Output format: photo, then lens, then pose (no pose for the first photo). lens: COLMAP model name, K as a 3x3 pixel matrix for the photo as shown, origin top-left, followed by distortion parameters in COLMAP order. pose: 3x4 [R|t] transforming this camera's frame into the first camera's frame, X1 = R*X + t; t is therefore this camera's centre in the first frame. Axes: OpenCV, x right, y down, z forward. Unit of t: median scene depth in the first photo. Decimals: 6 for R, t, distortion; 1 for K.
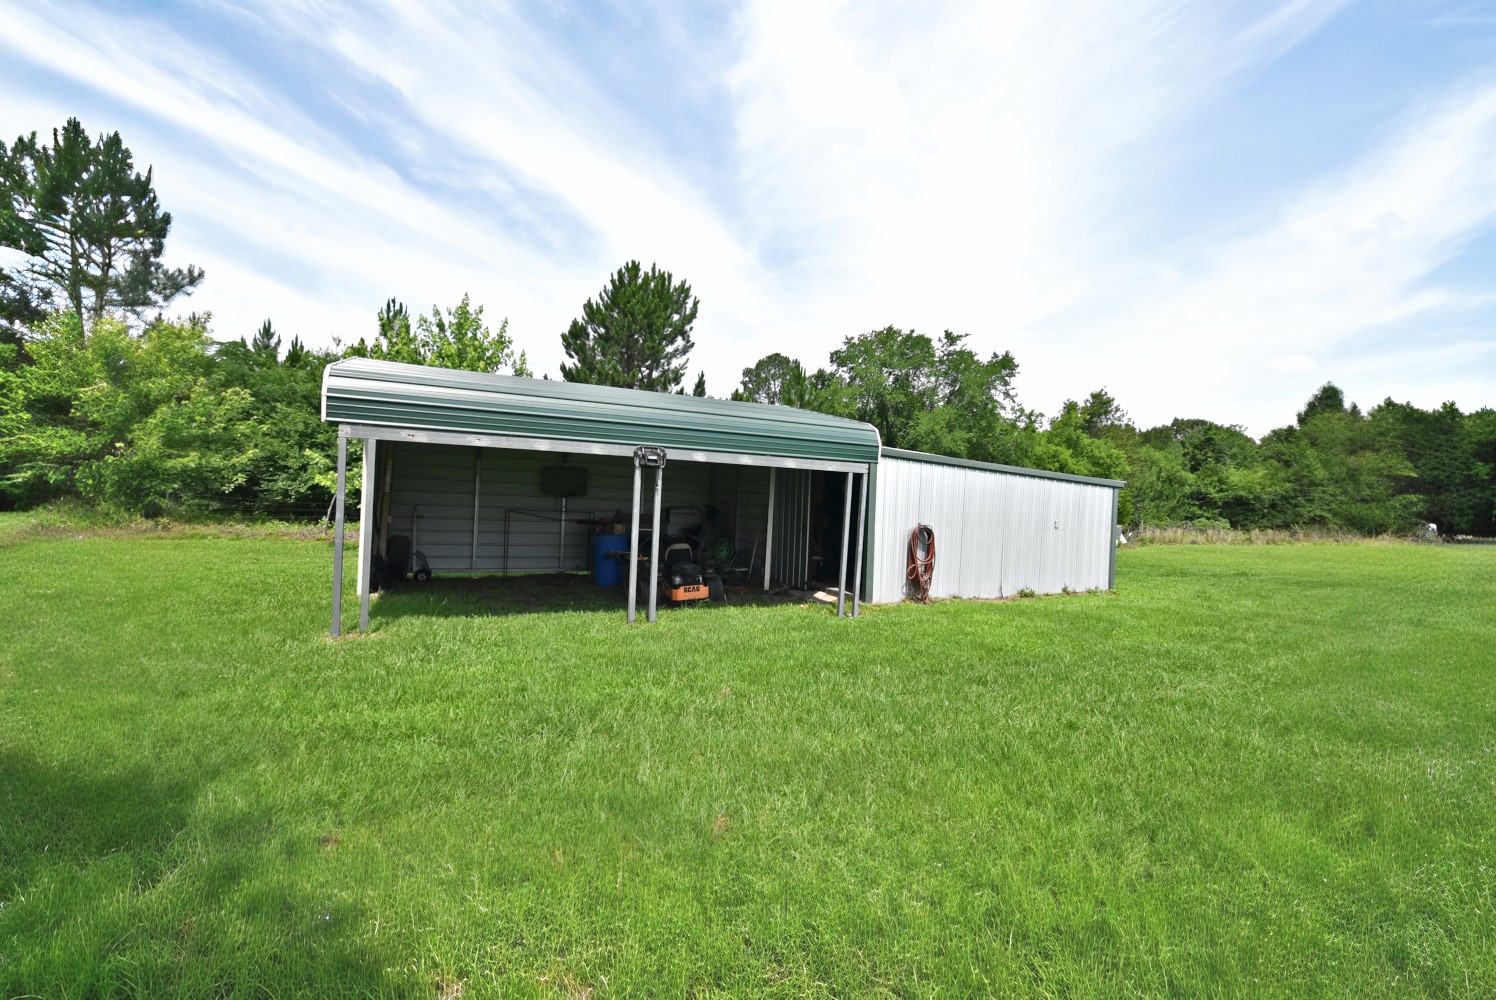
lens RADIAL K [[659.4, 0, 748.0], [0, 659.4, 500.0], [0, 0, 1]] dist [0.019058, -0.016276]
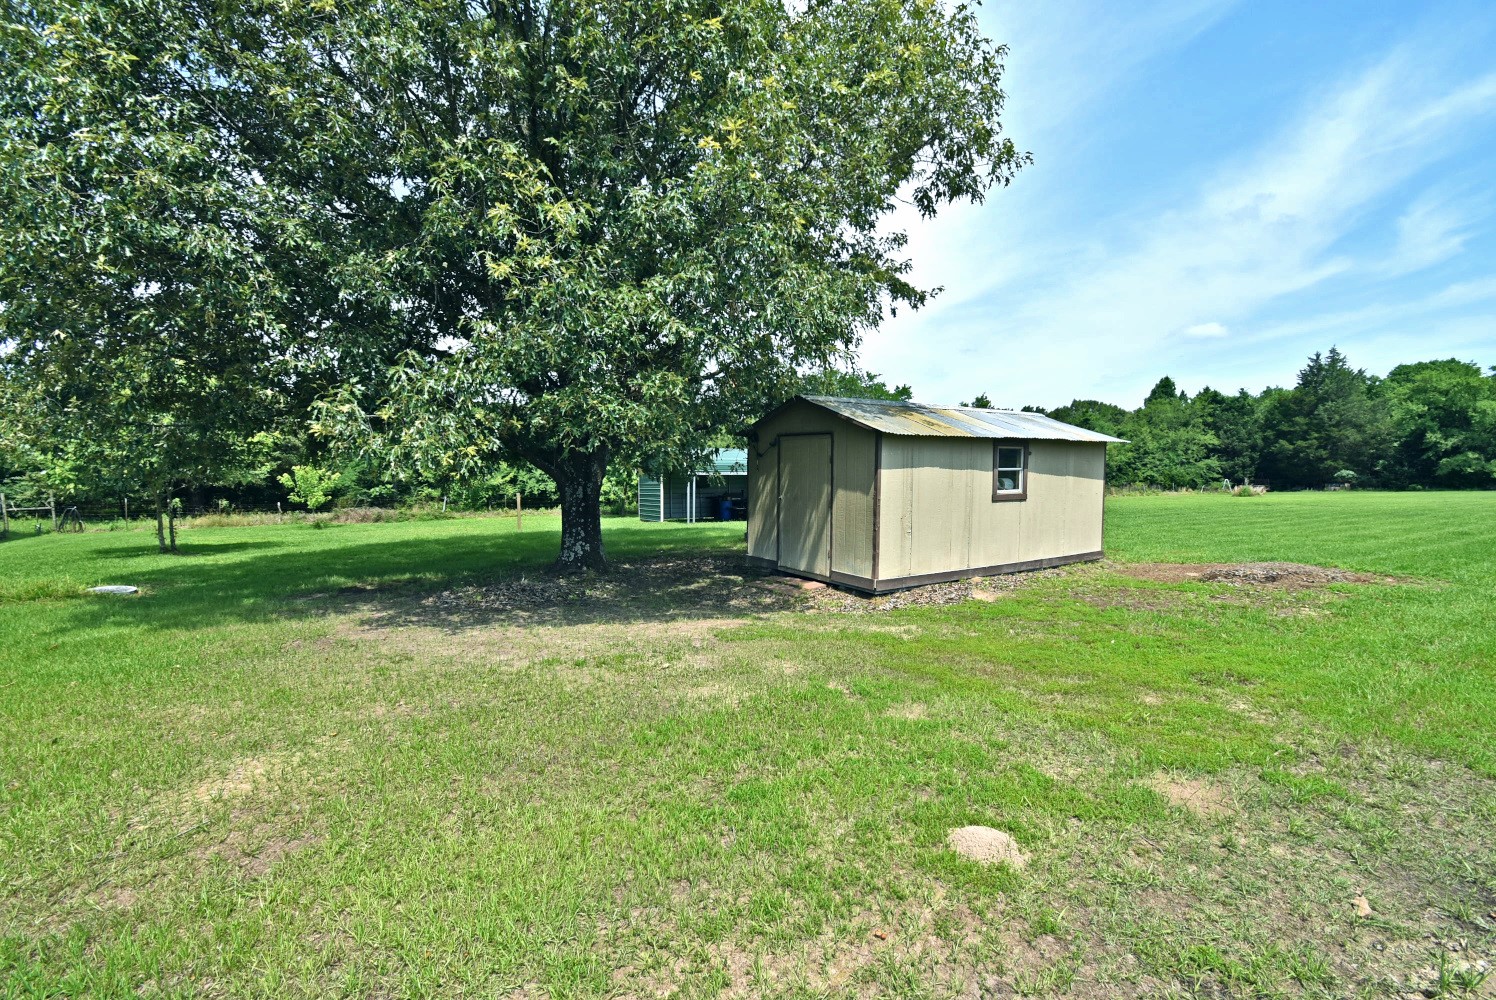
lens RADIAL K [[659.4, 0, 748.0], [0, 659.4, 500.0], [0, 0, 1]] dist [0.019058, -0.016276]
pose [[0.997475, -0.047386, 0.052907, -0.049296], [0.045920, 0.998536, 0.028588, -0.003439], [-0.054184, -0.026086, 0.998190, -0.331888]]
